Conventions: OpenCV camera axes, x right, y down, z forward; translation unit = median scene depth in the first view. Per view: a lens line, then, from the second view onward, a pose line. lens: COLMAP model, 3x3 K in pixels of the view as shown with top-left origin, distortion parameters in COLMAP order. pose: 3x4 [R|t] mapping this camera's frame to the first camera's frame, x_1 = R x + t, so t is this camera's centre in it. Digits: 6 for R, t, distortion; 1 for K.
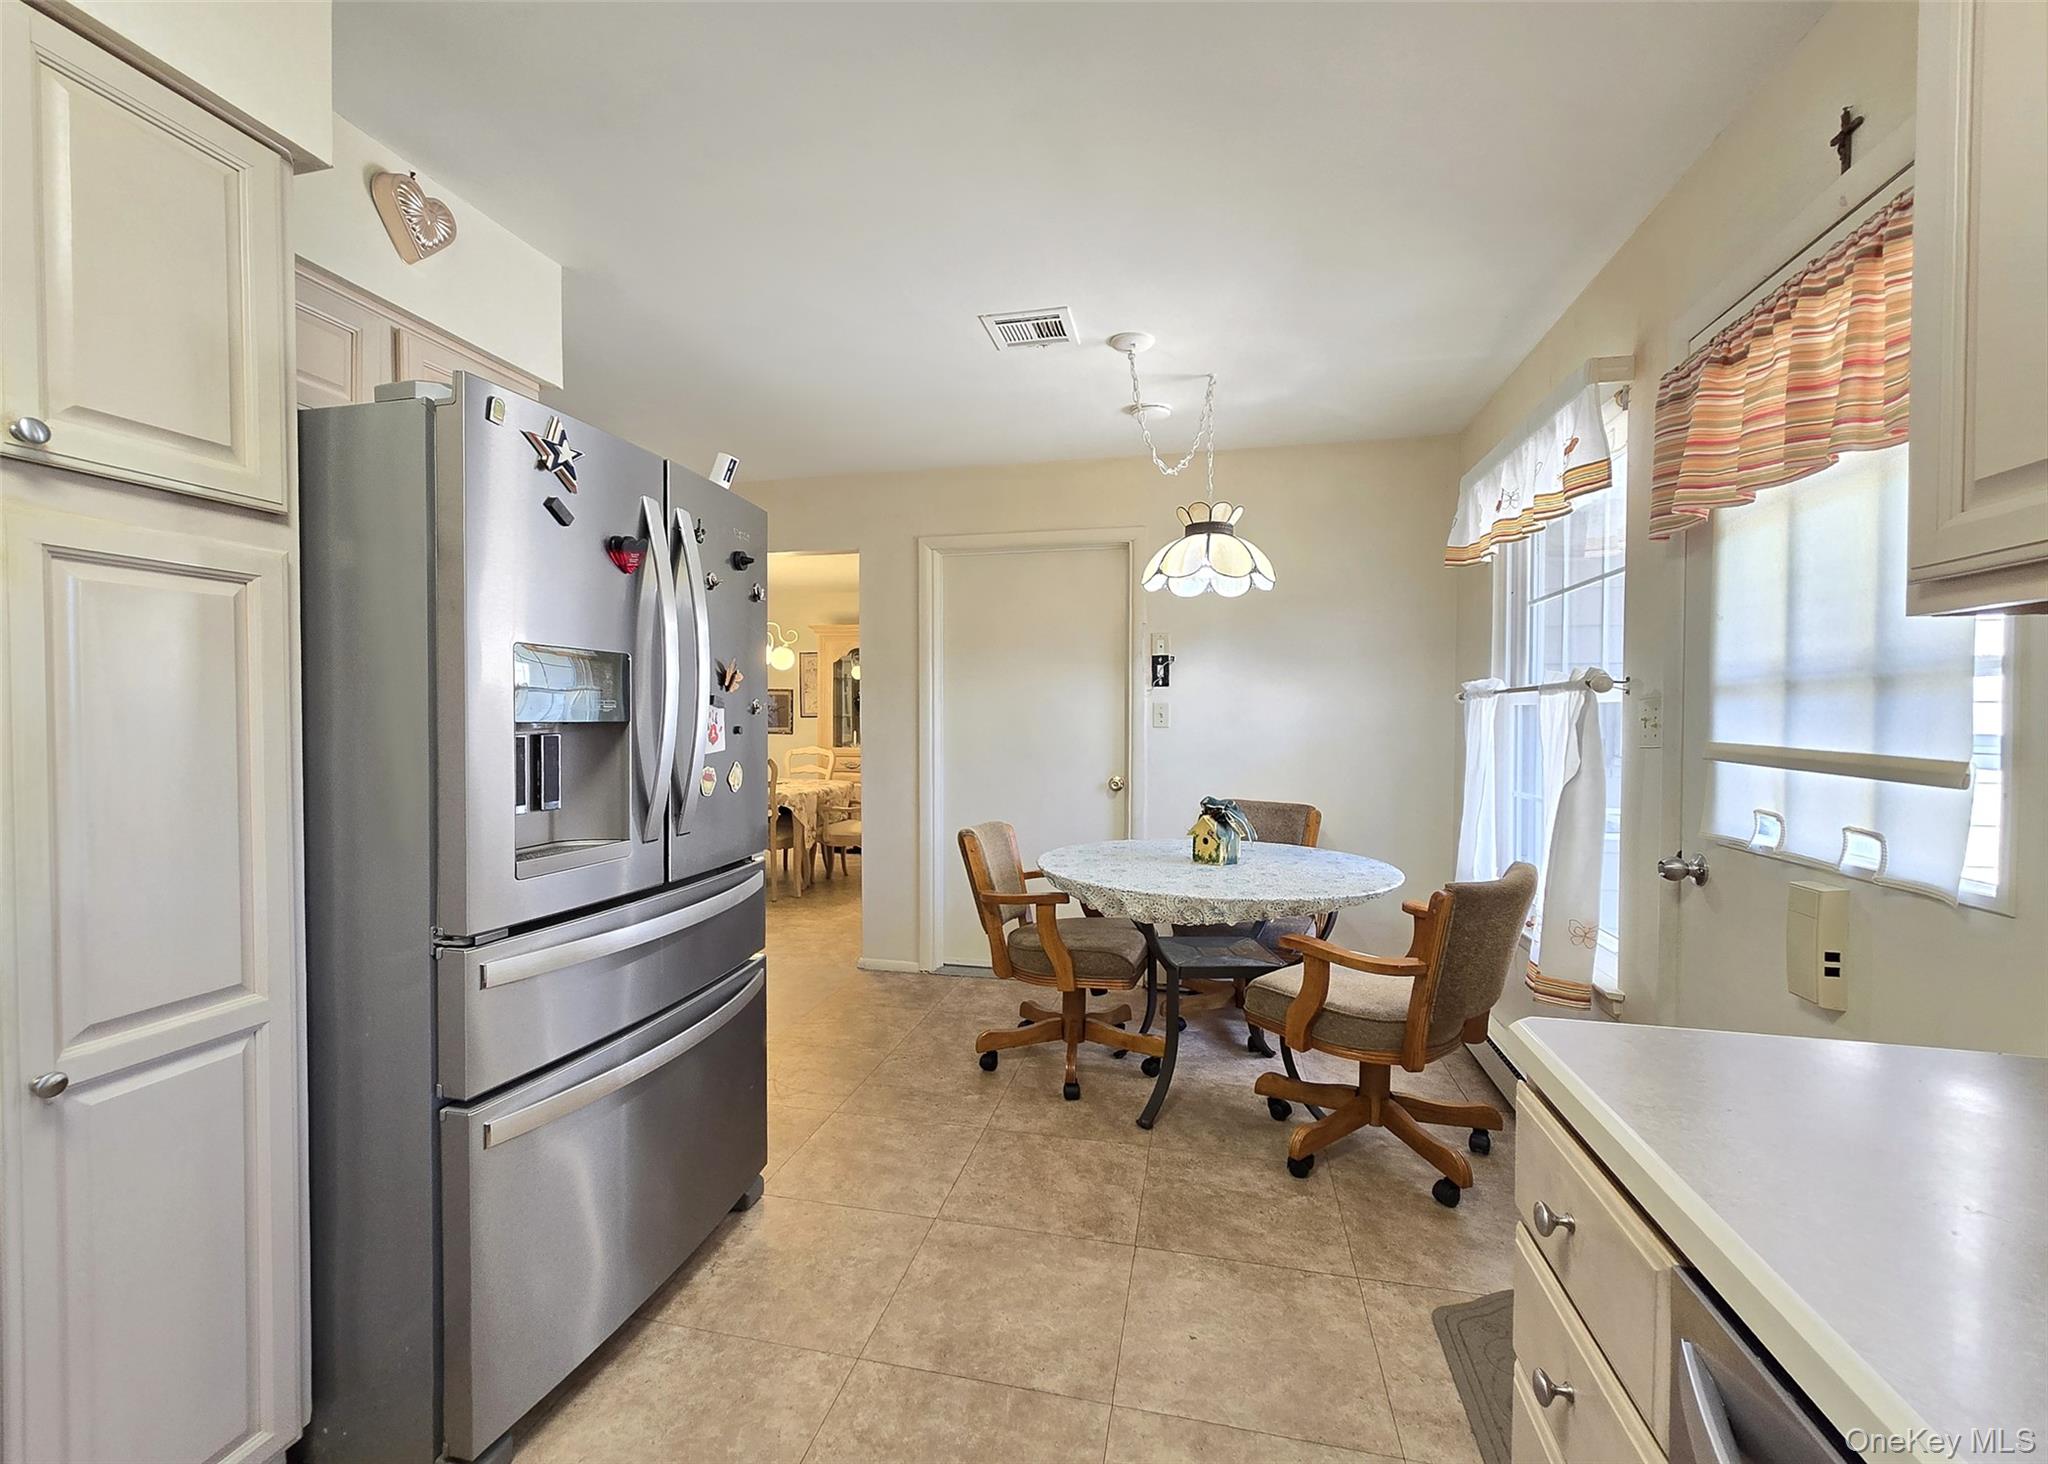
lens RADIAL K [[842.5, 0, 1012.3], [0, 842.5, 729.9], [0, 0, 1]] dist [-0.019419, -0.000298]
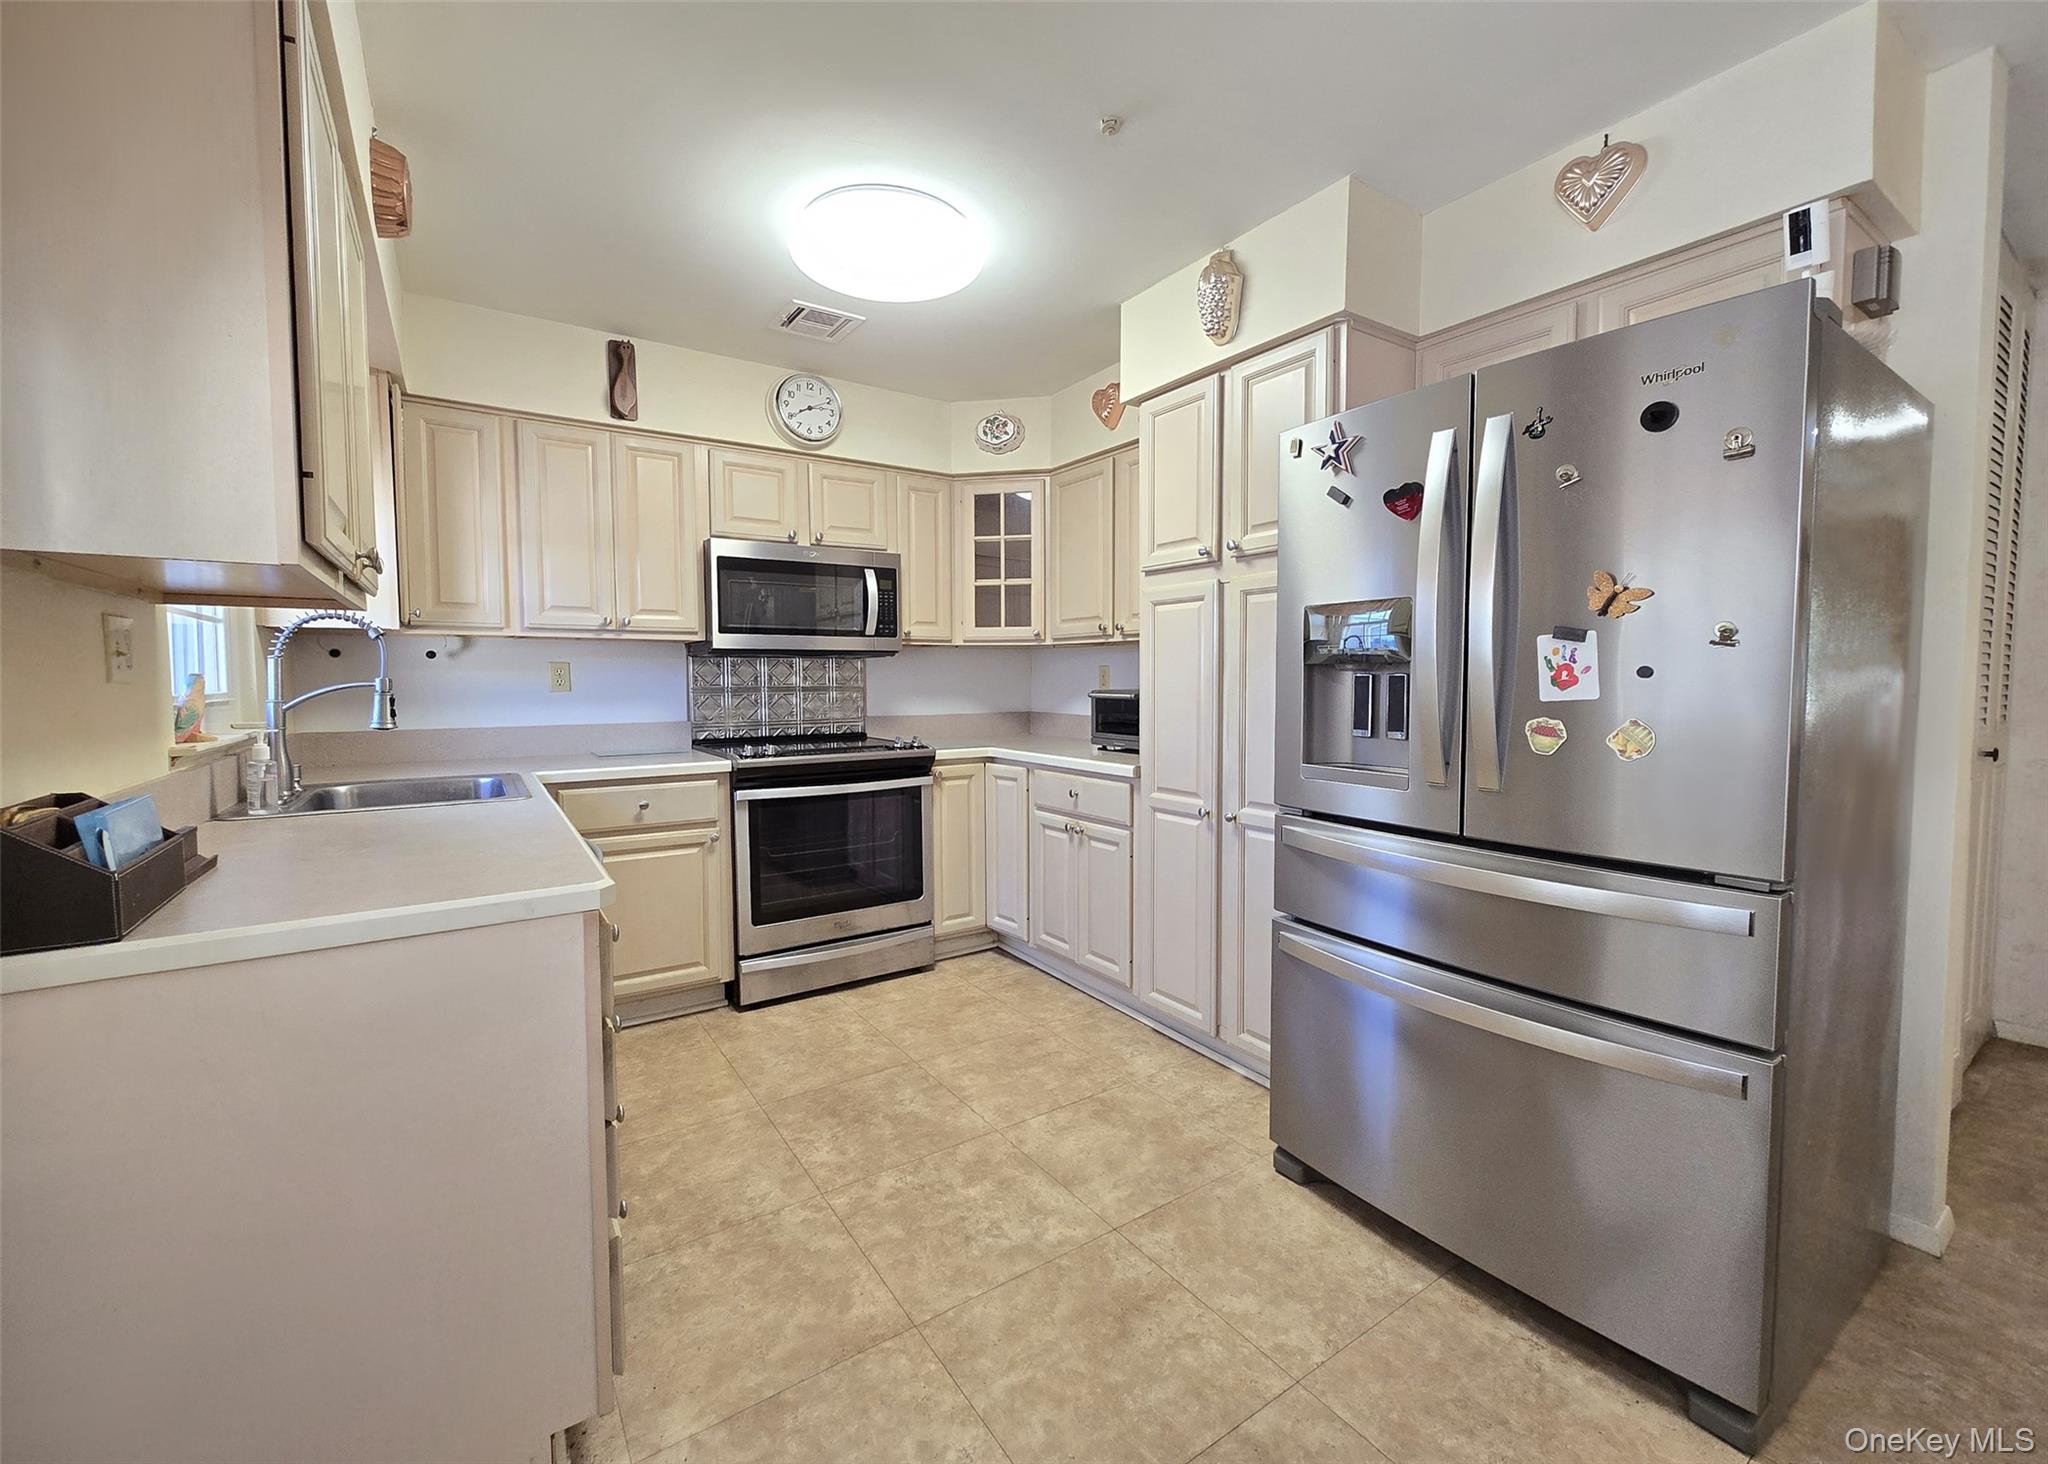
lens RADIAL K [[842.5, 0, 1012.3], [0, 842.5, 729.9], [0, 0, 1]] dist [-0.019419, -0.000298]
pose [[-0.687489, 0.039554, -0.725117, 0.598544], [-0.012484, 0.997724, 0.066261, 0.010397], [0.726088, 0.054606, -0.685431, 1.270077]]
